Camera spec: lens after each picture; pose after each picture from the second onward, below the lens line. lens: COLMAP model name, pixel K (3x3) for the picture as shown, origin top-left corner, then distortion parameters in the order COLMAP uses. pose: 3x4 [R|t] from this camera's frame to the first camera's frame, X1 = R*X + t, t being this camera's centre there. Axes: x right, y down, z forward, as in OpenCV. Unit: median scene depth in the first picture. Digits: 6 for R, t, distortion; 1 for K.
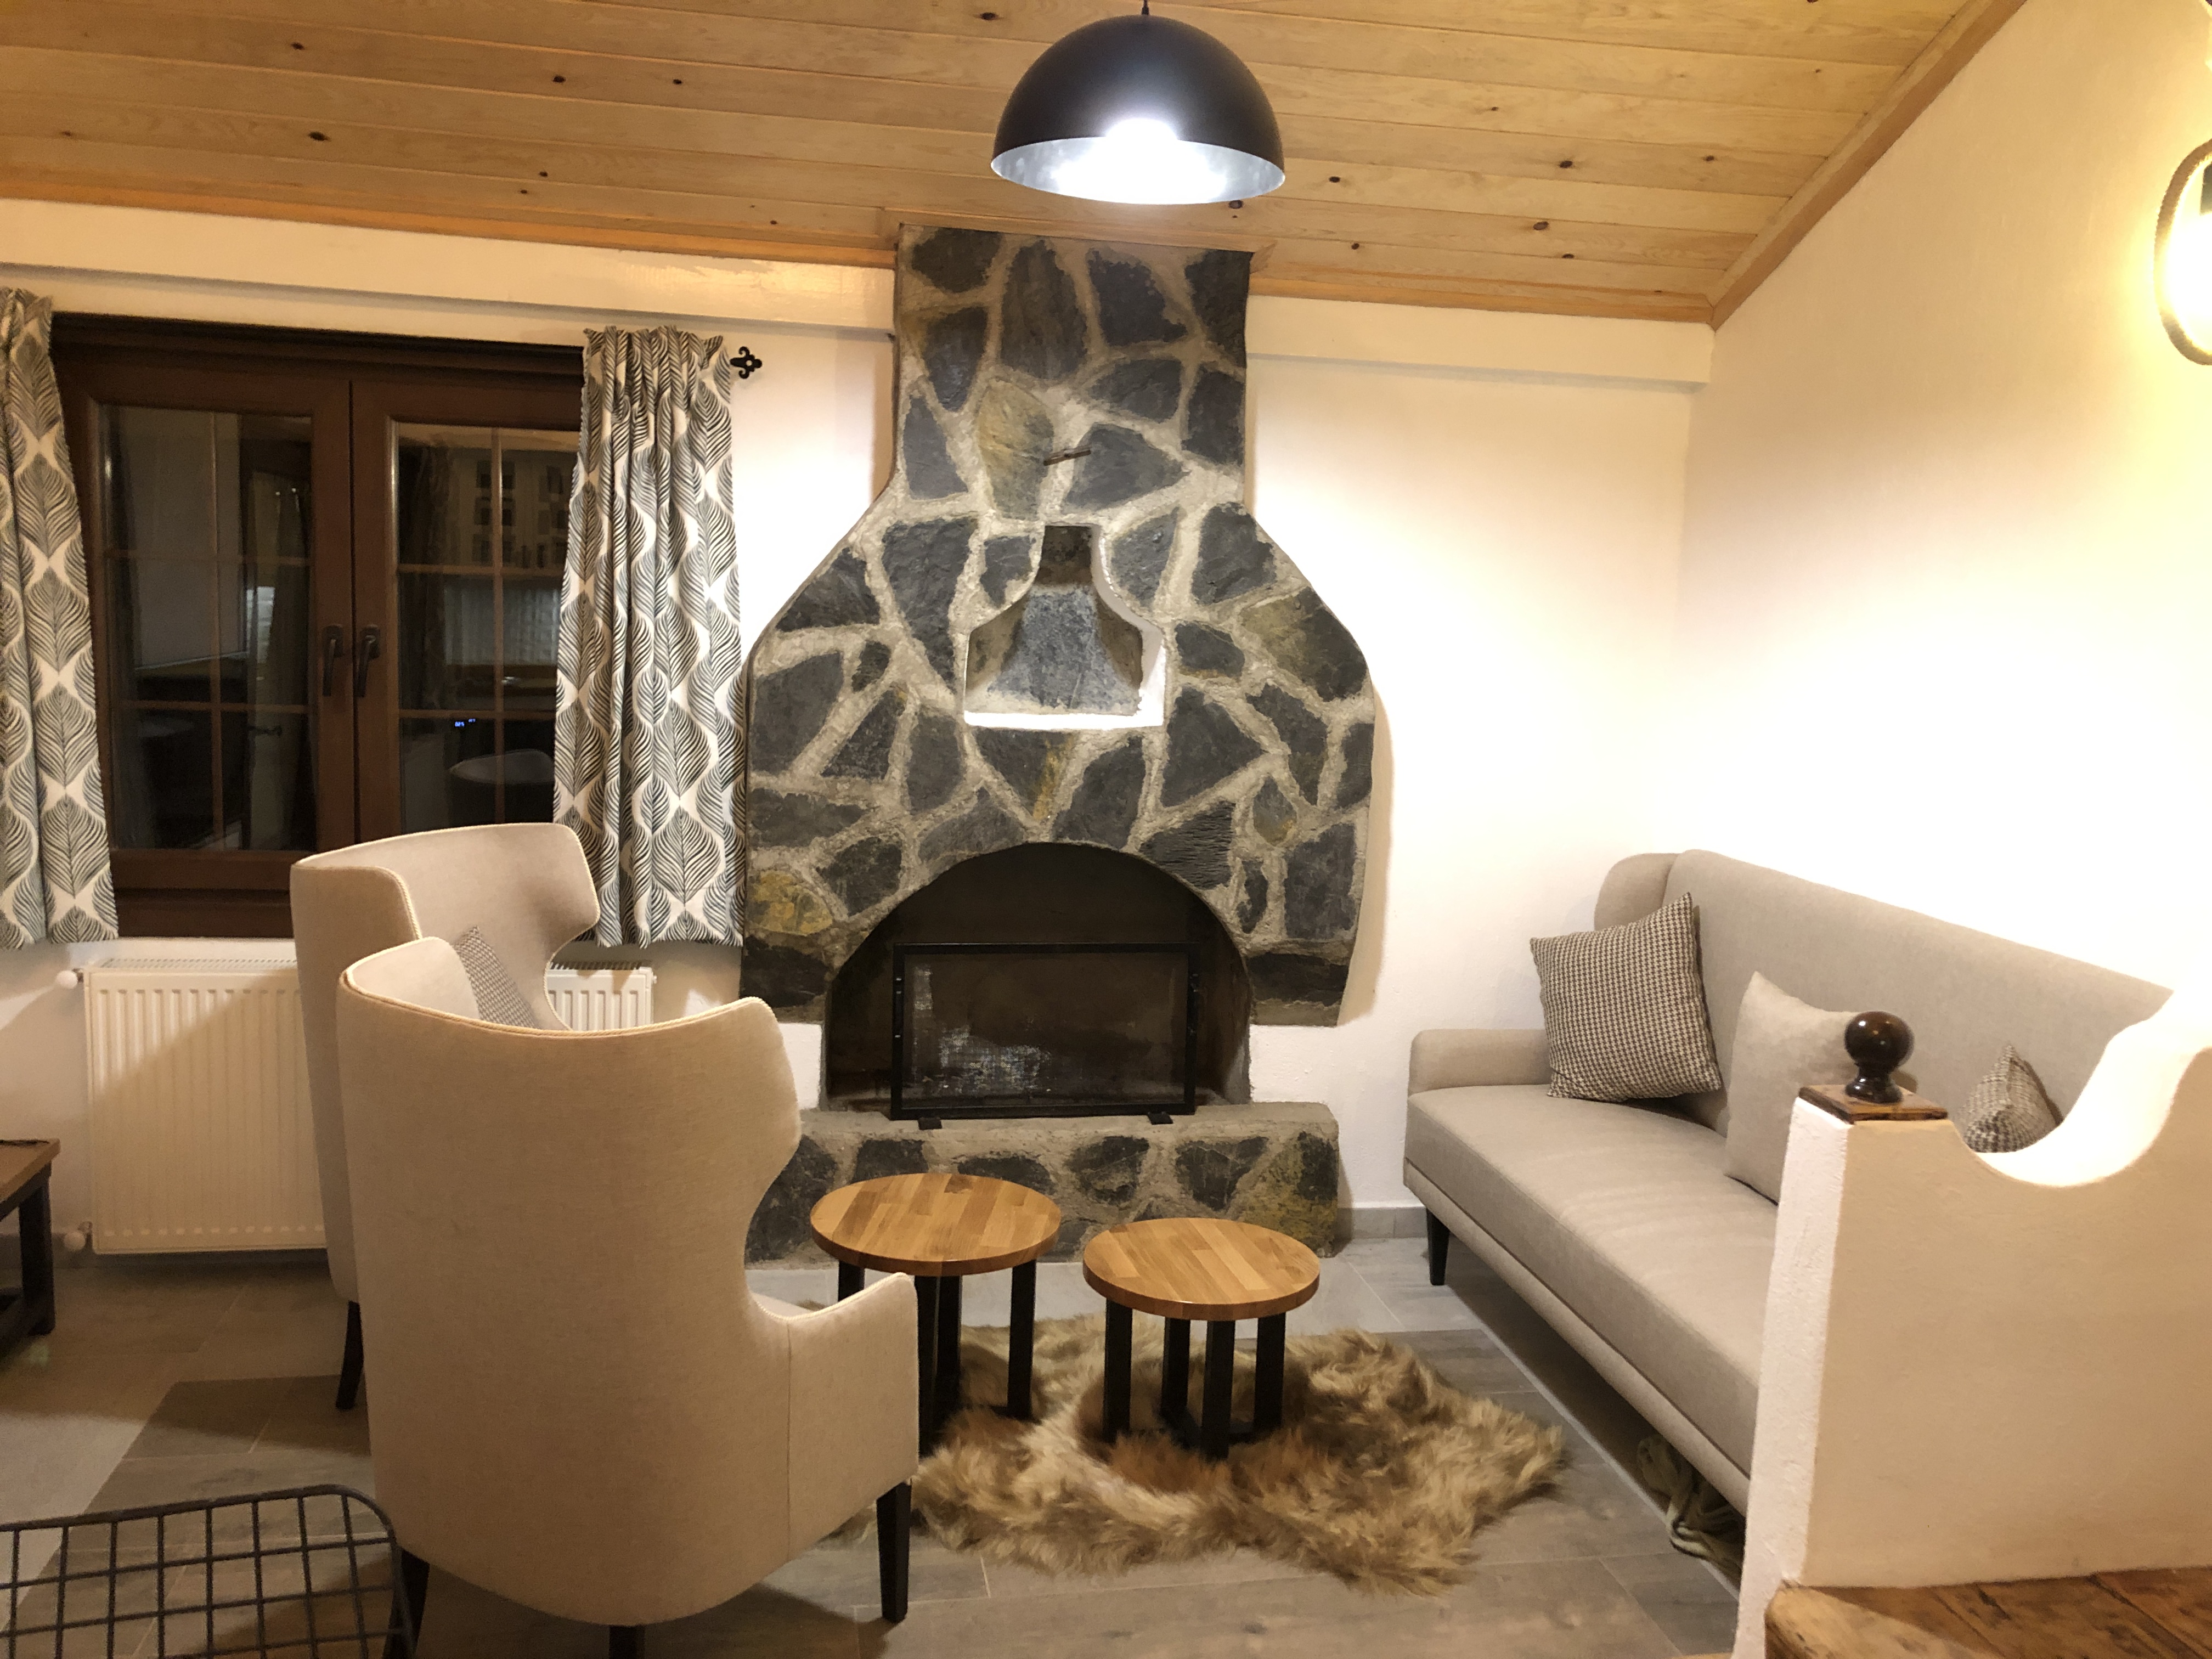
lens RADIAL K [[1801.6, 0, 1106.0], [0, 1801.6, 829.5], [0, 0, 1]] dist [0.111218, -0.134165]
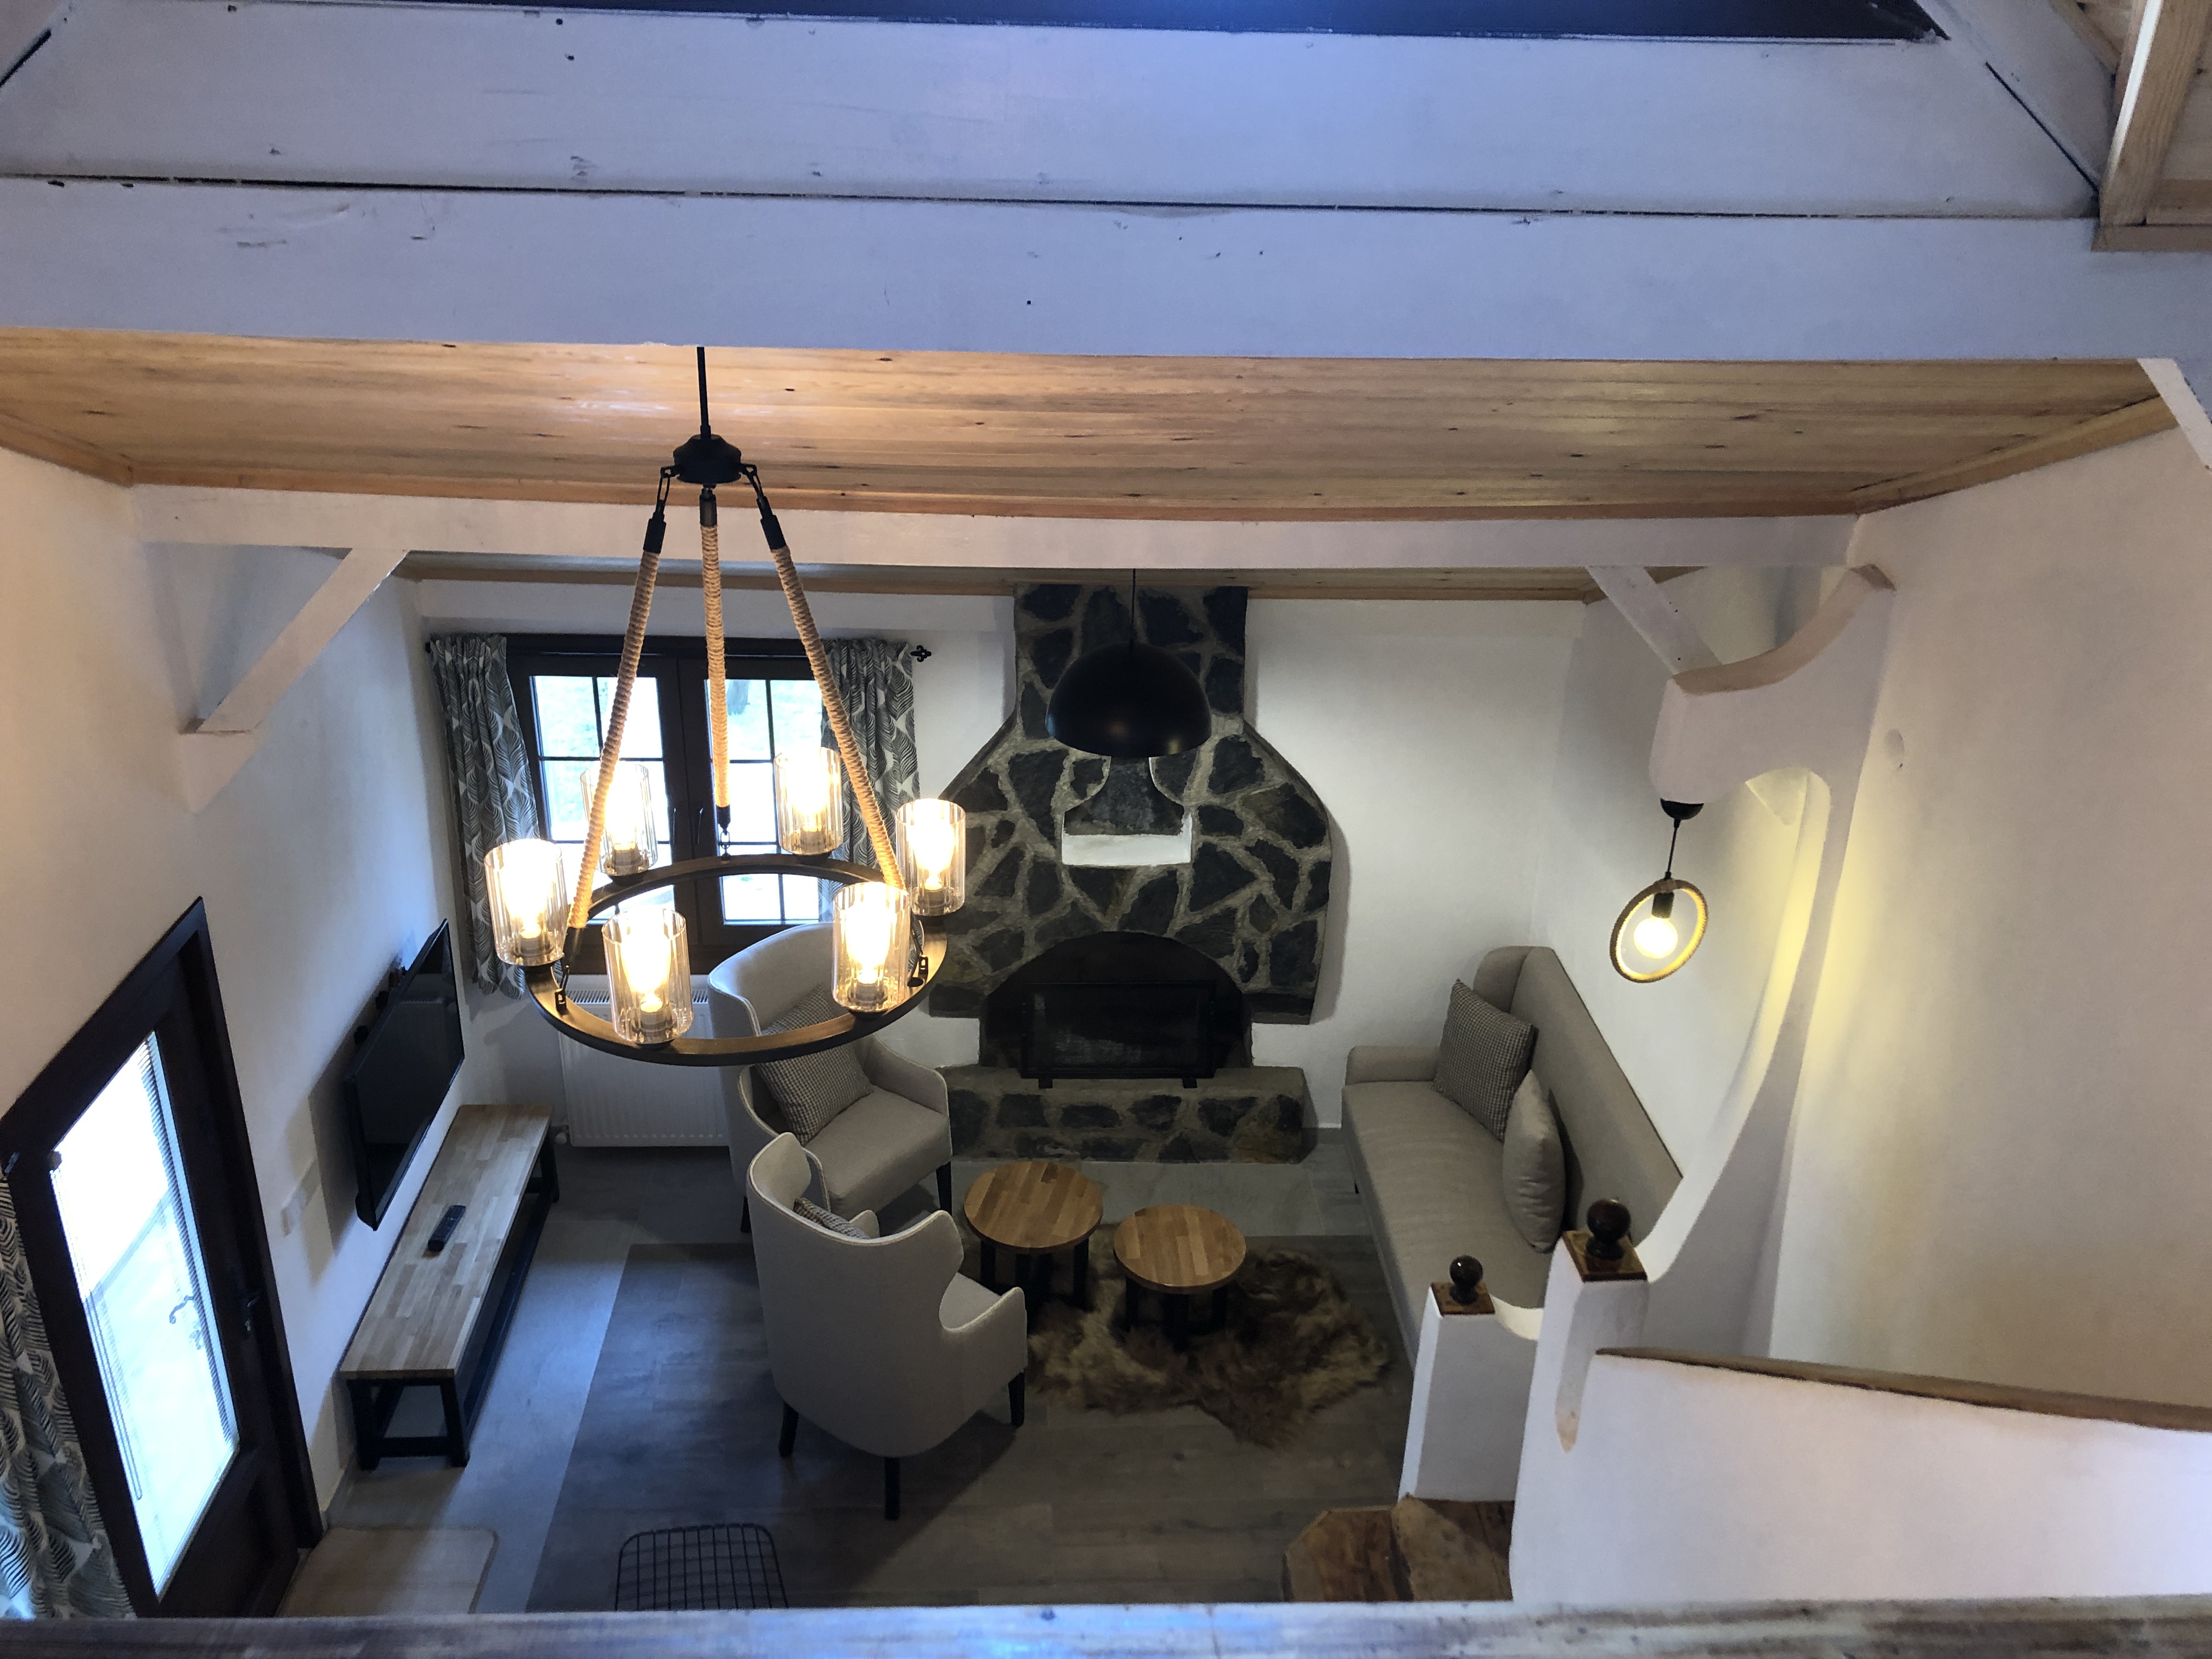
lens RADIAL K [[1801.6, 0, 1106.0], [0, 1801.6, 829.5], [0, 0, 1]] dist [0.111218, -0.134165]
pose [[0.992552, 0.037824, -0.115804, 0.138795], [-0.002628, 0.957007, 0.290055, -0.538477], [0.121796, -0.287590, 0.949978, -0.473531]]
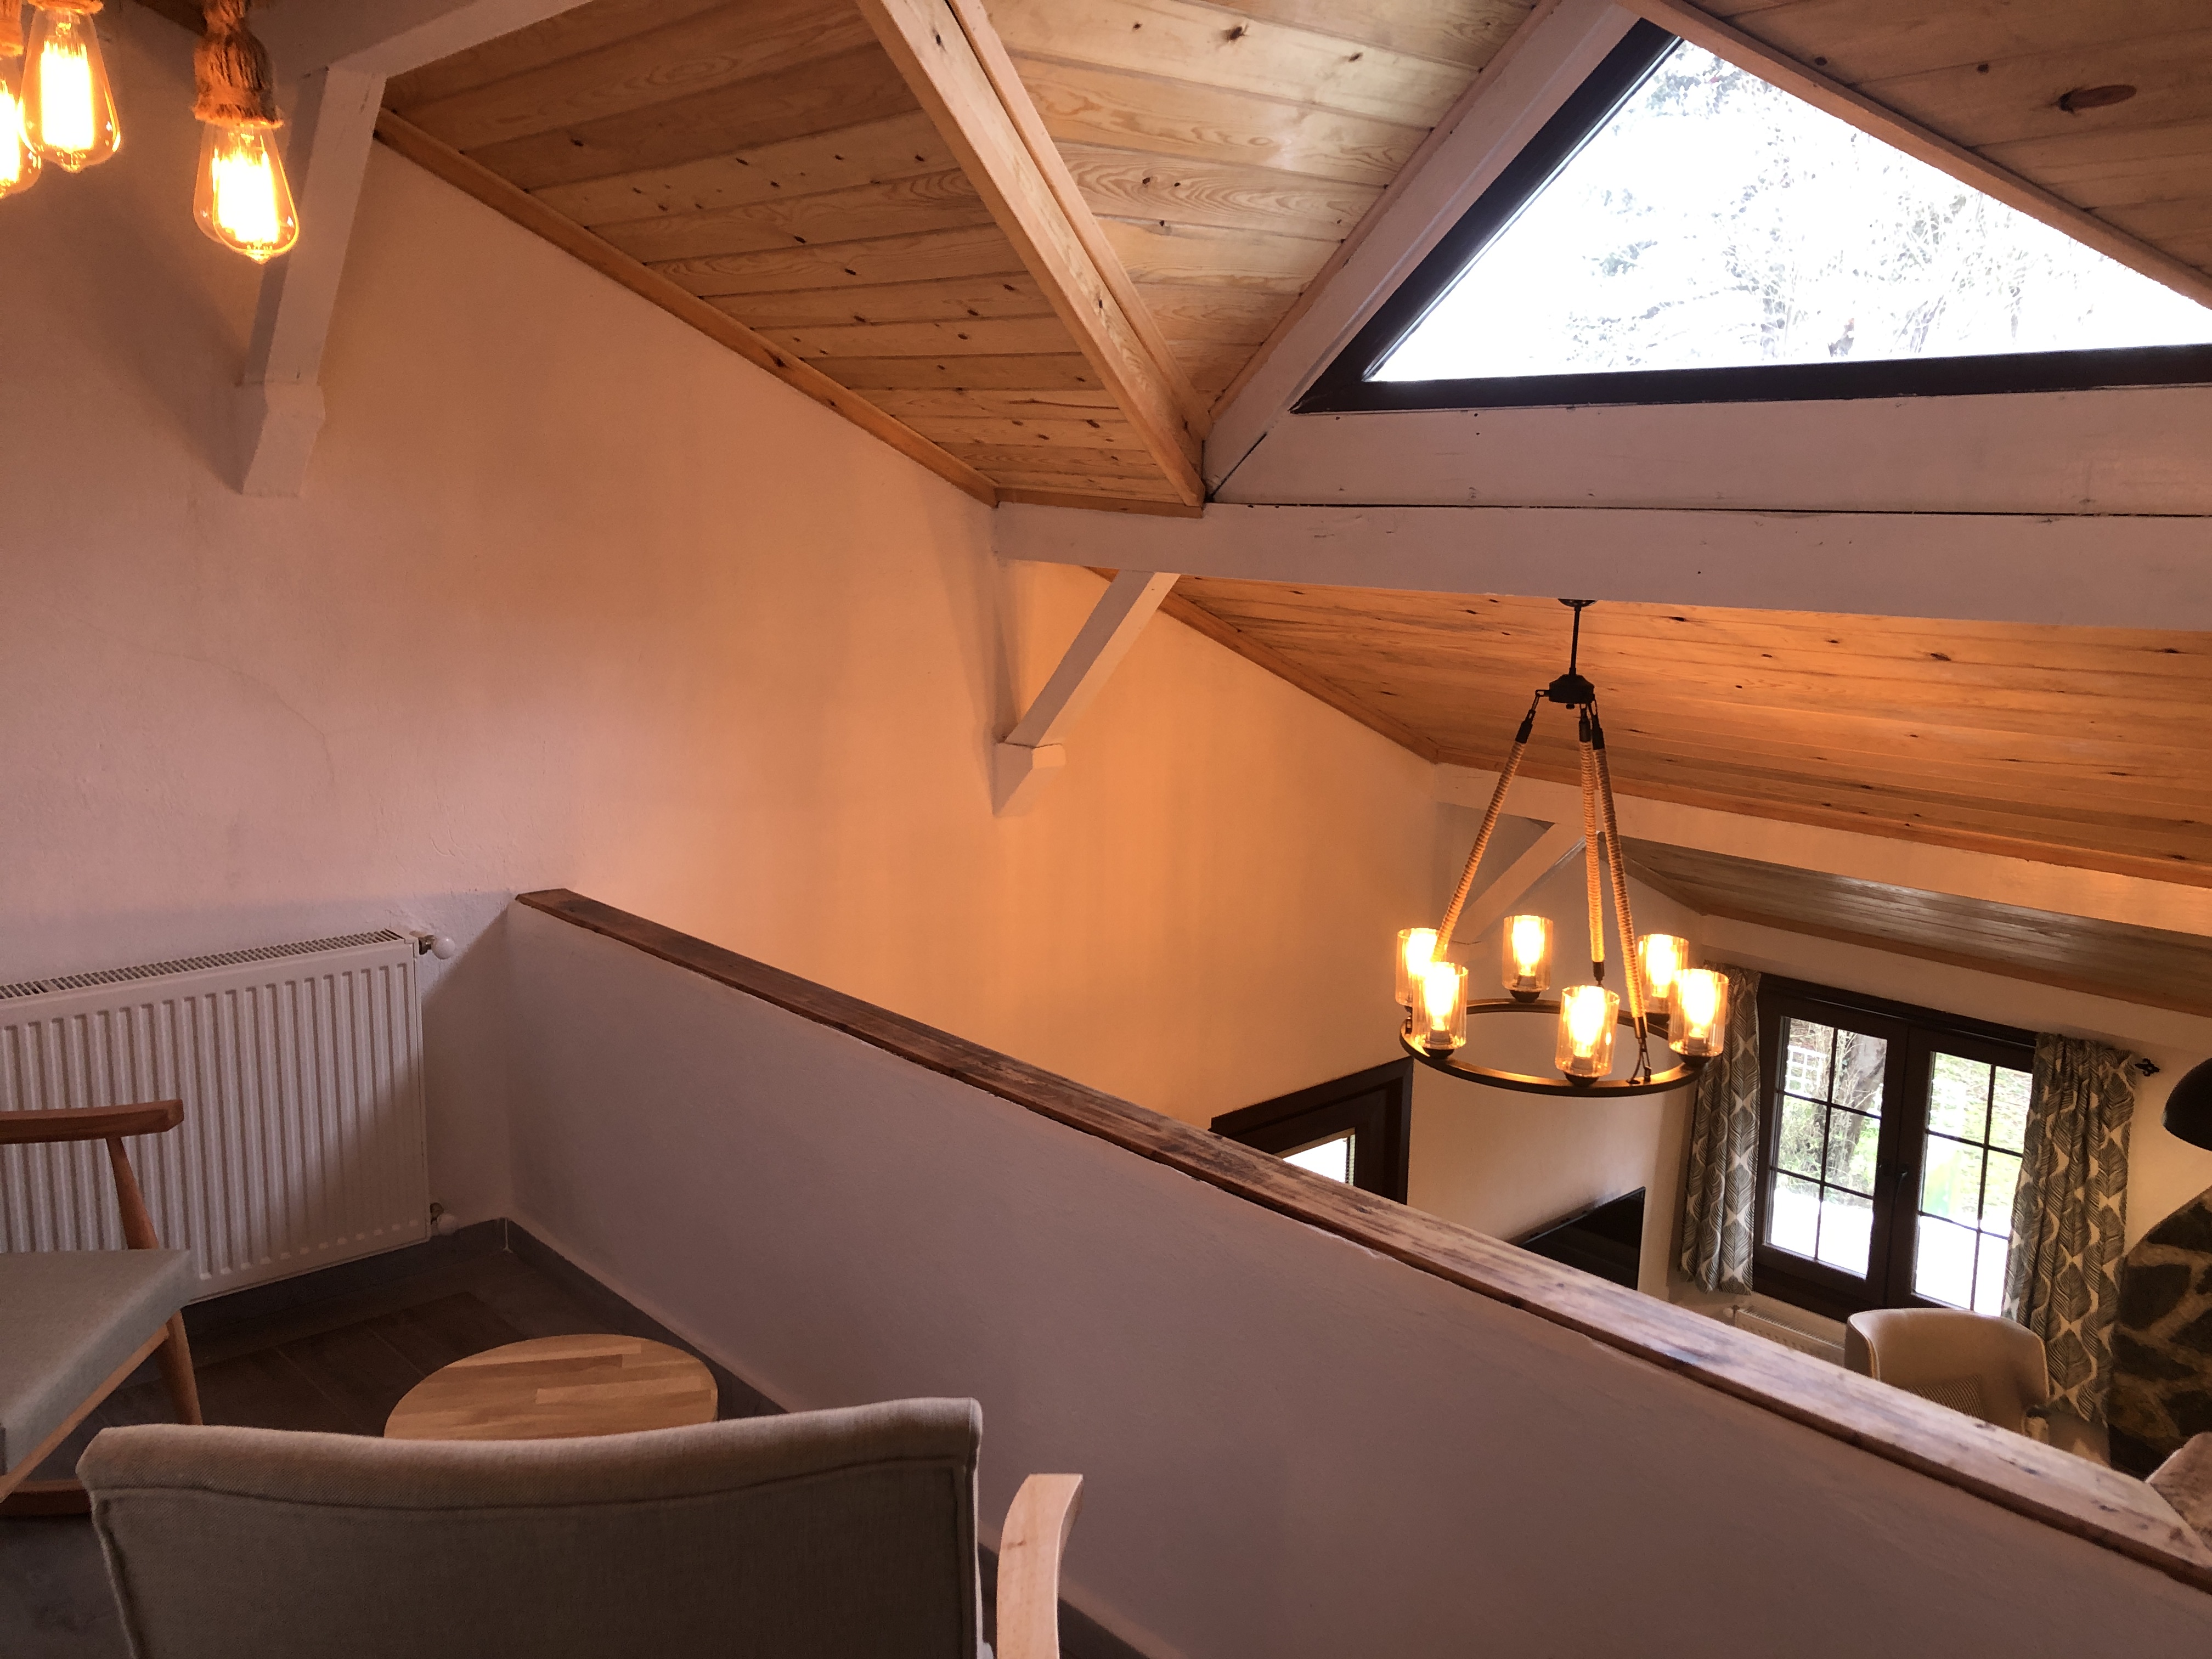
lens RADIAL K [[1799.6, 0, 1106.0], [0, 1799.6, 829.5], [0, 0, 1]] dist [0.126064, -0.136615]
pose [[0.546243, 0.121743, -0.828732, 0.566540], [-0.110673, 0.991197, 0.072662, -0.452966], [0.830283, 0.052028, 0.554908, -0.582570]]
